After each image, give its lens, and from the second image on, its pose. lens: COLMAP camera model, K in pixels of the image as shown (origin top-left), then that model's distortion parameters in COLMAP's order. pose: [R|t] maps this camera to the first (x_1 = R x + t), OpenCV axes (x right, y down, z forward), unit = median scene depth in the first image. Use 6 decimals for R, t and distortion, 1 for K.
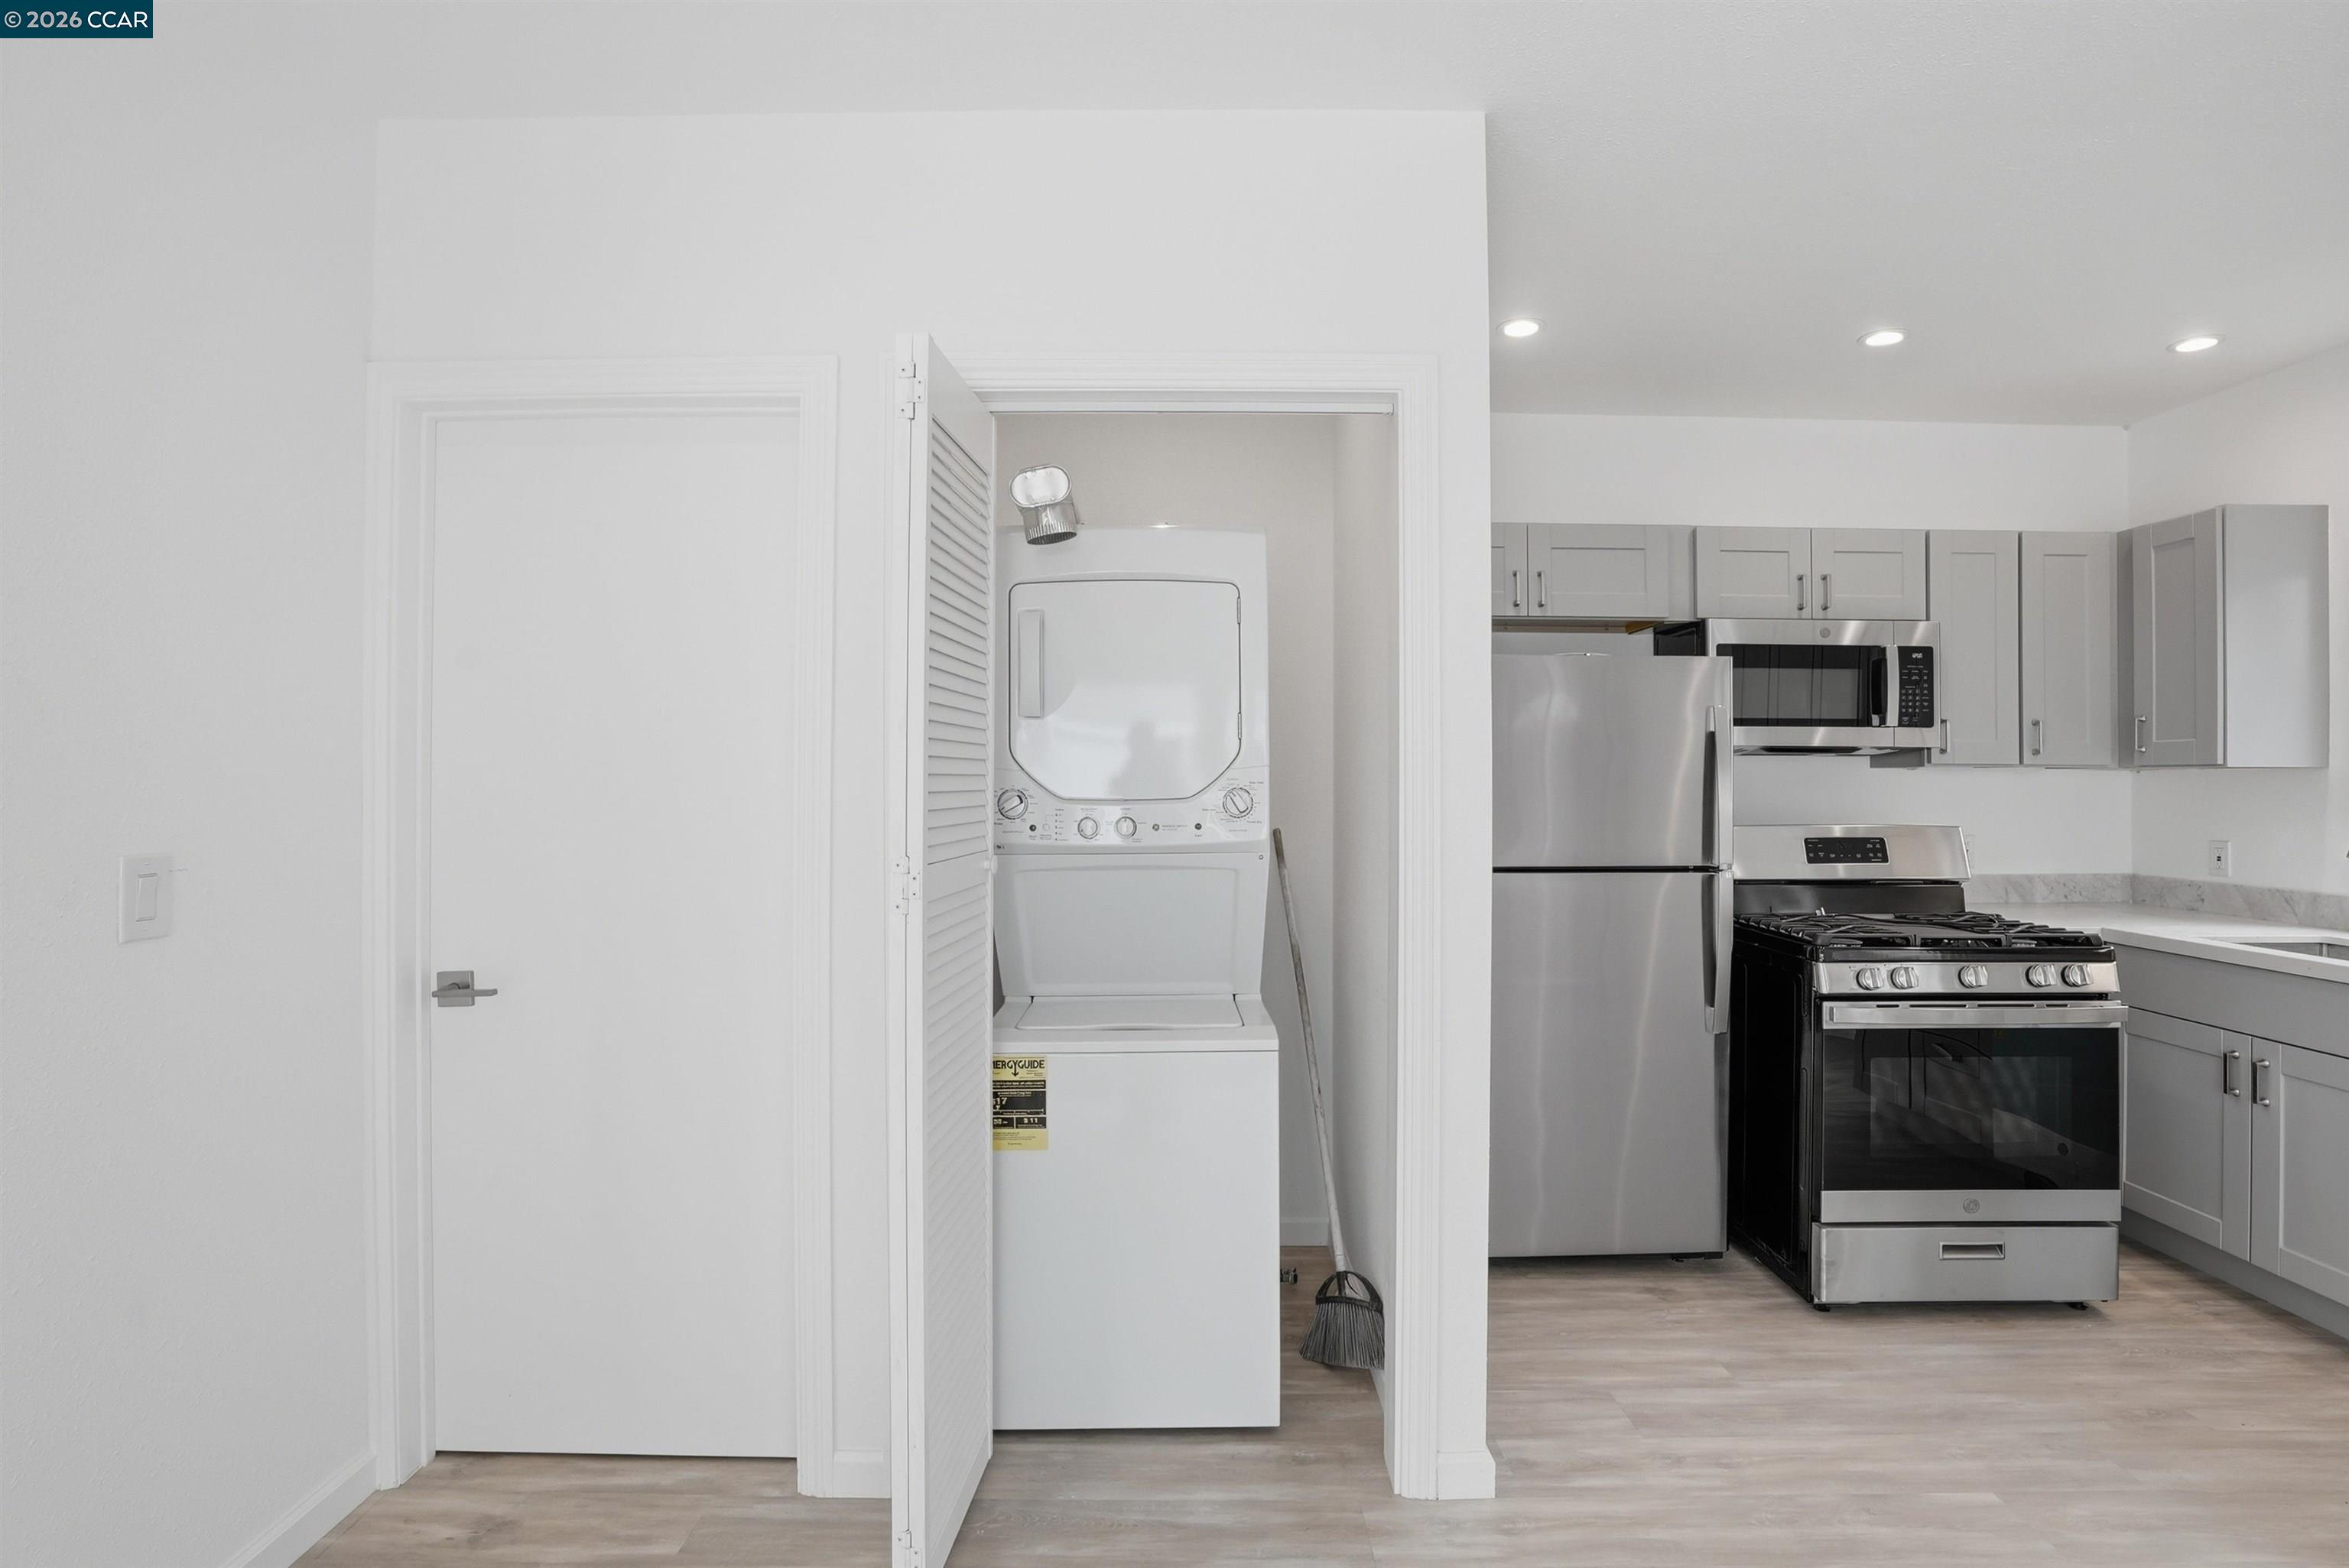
lens RADIAL K [[1136.5, 0, 1179.4], [0, 1136.5, 770.3], [0, 0, 1]] dist [-0.062995, 0.023938]
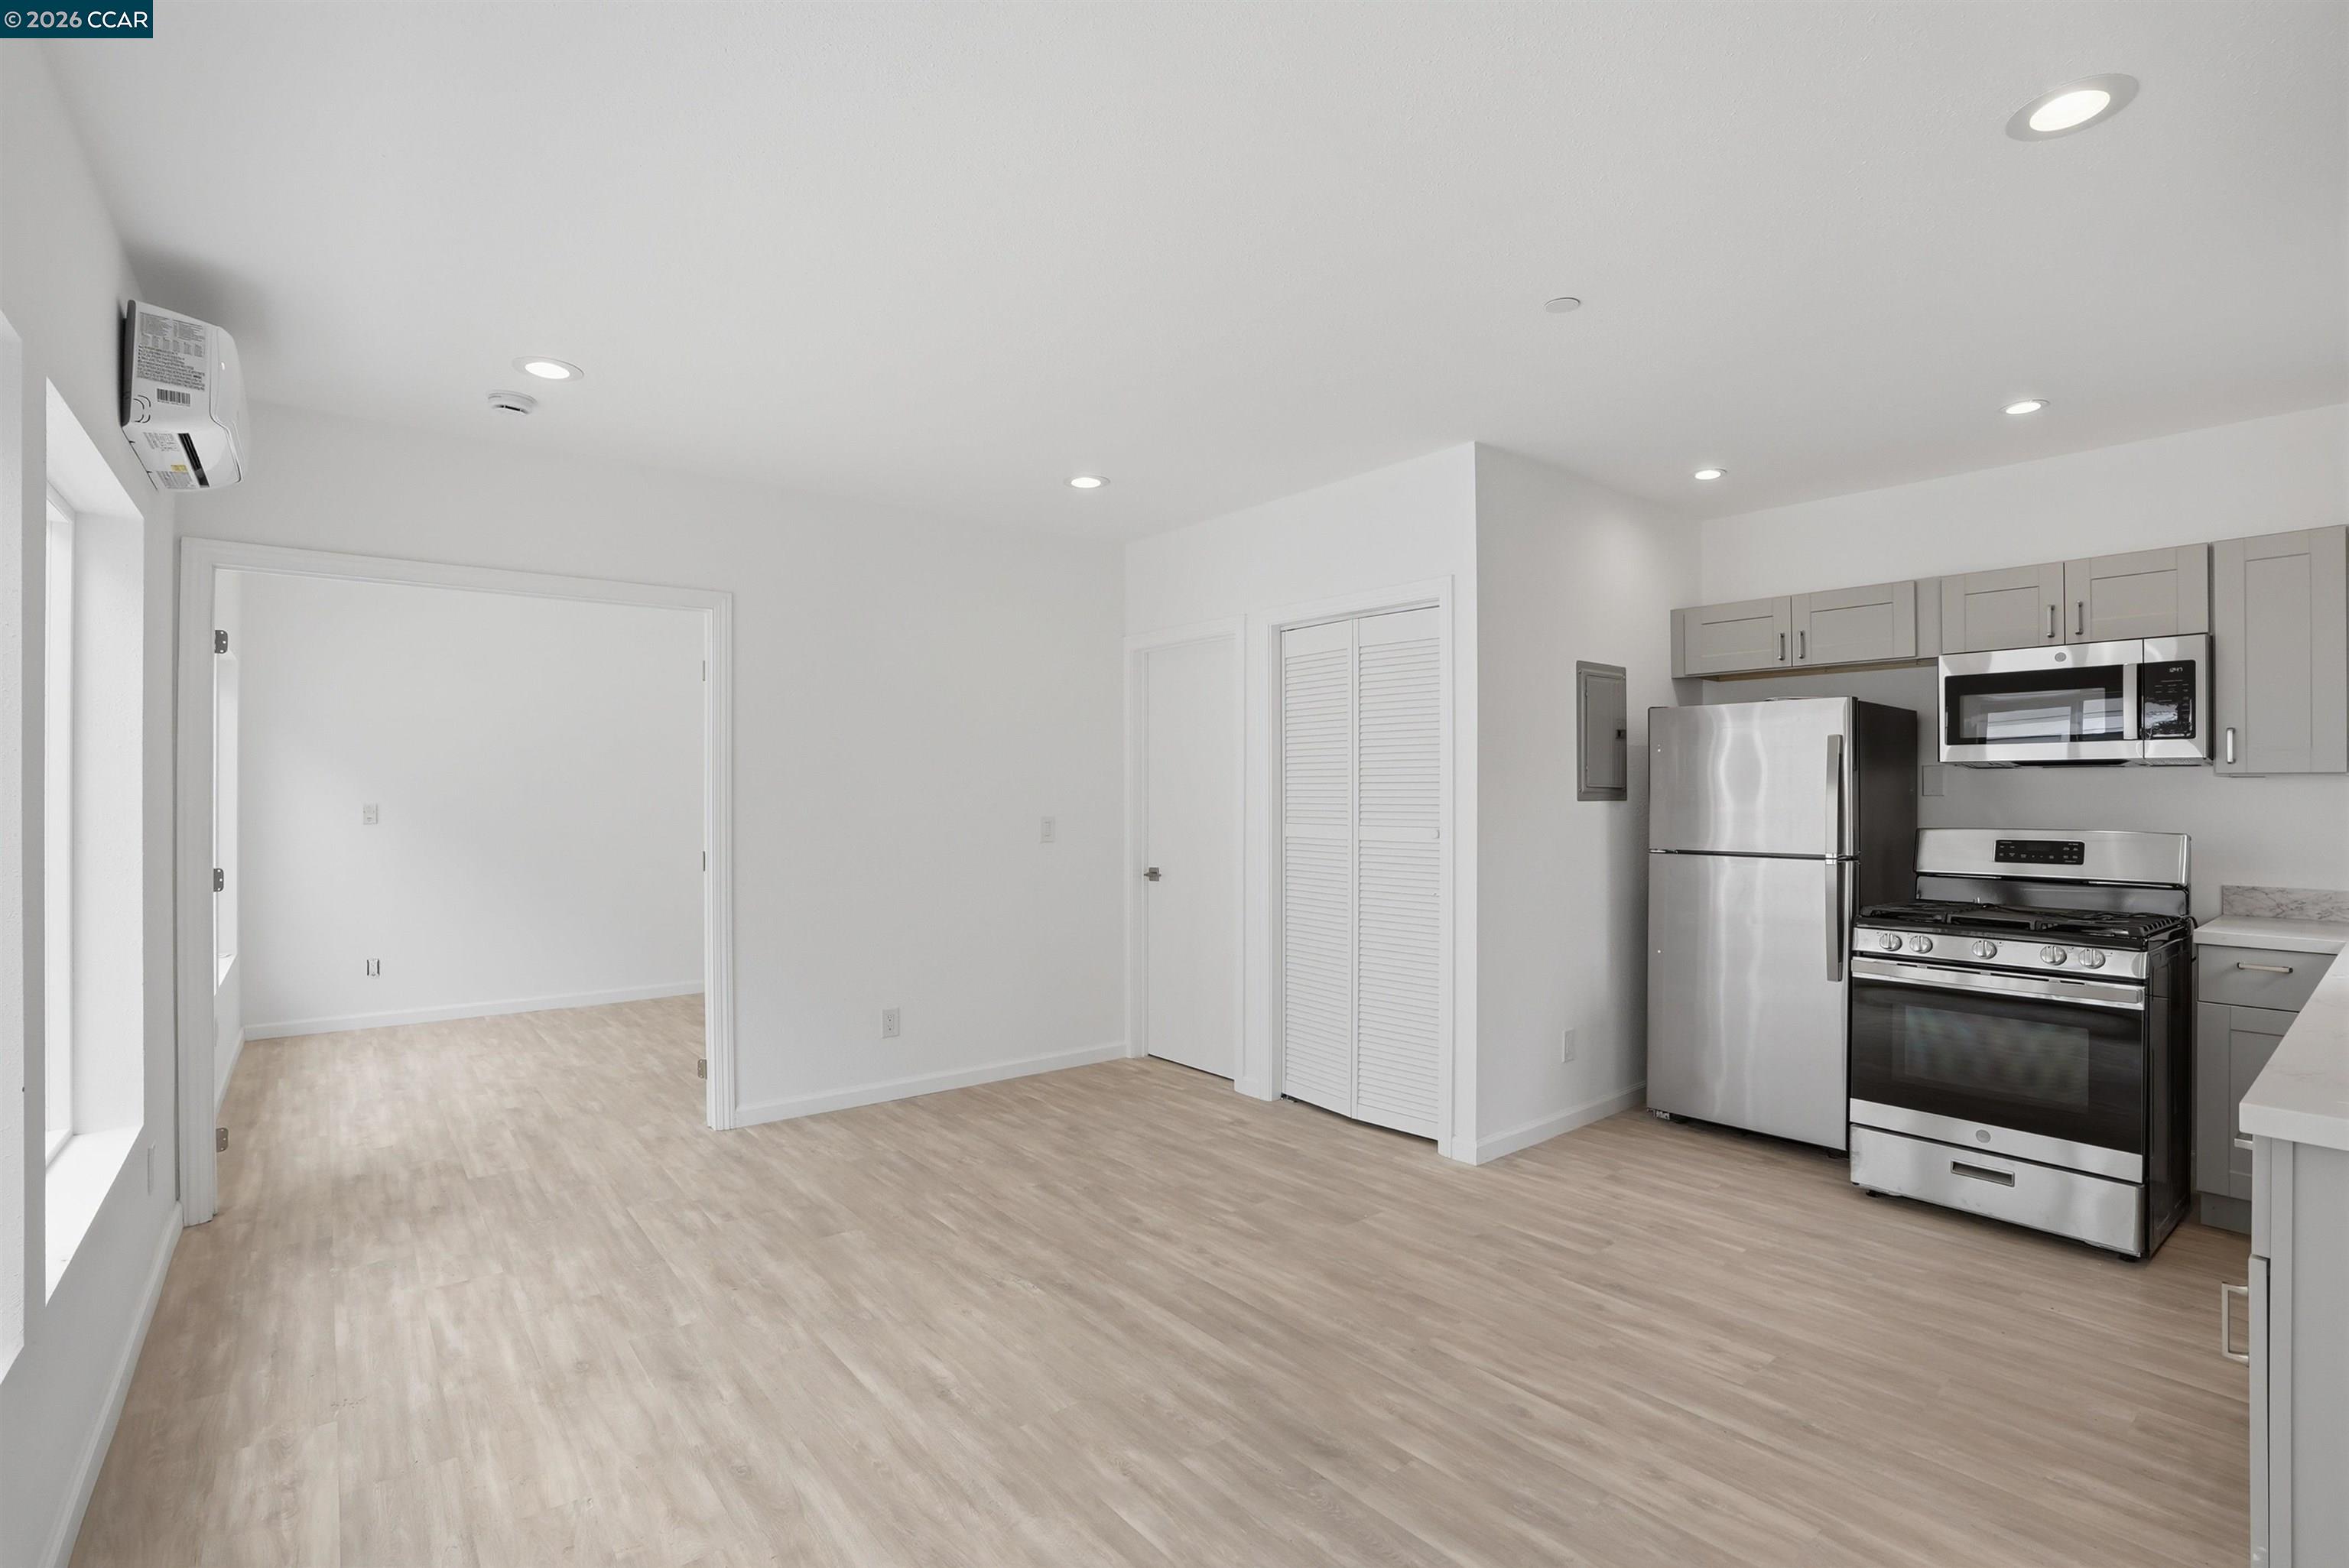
lens RADIAL K [[1071.4, 0, 1174.5], [0, 1071.4, 784.0], [0, 0, 1]] dist [-0.067944, 0.019581]
pose [[0.631362, -0.008995, -0.775436, 0.945540], [0.008560, 0.999953, -0.004629, -0.000323], [0.775441, -0.003715, 0.631410, -0.384024]]
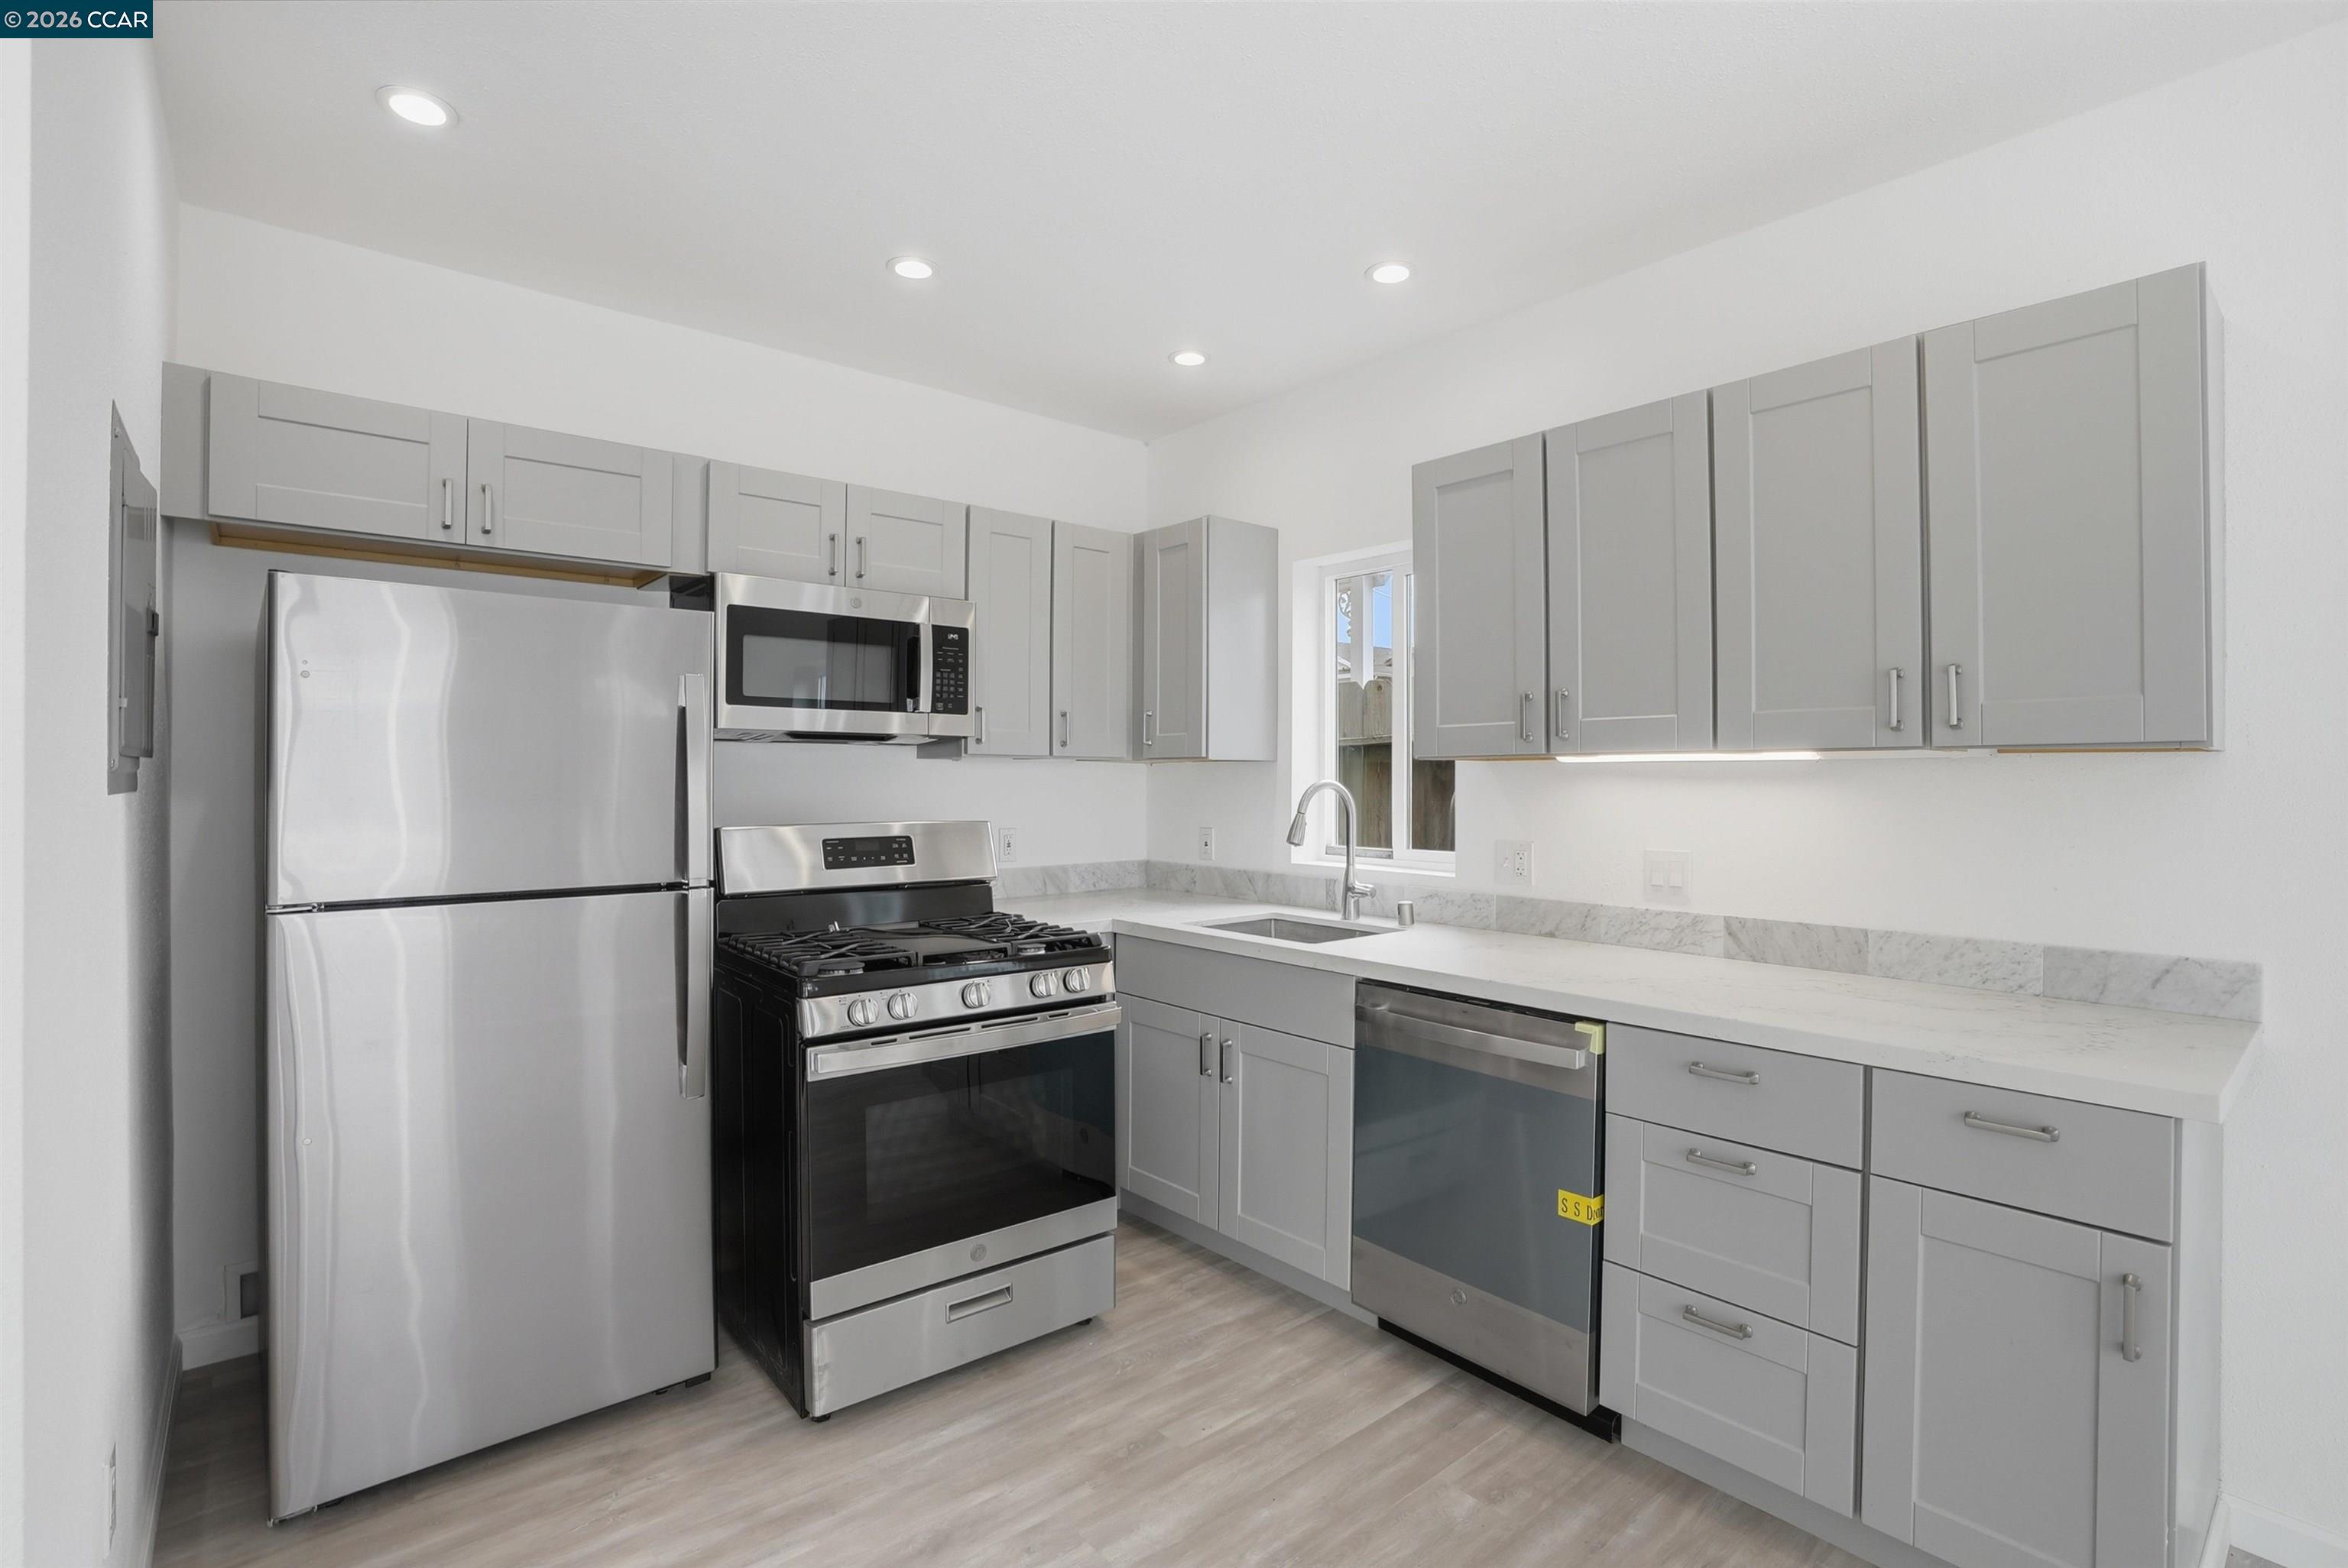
lens RADIAL K [[1101.2, 0, 1178.2], [0, 1101.2, 767.9], [0, 0, 1]] dist [-0.068330, 0.027488]
pose [[0.758260, 0.003481, 0.651943, 0.246067], [-0.006526, 0.999976, 0.002251, 0.002889], [-0.651920, -0.005962, 0.758264, 0.214059]]
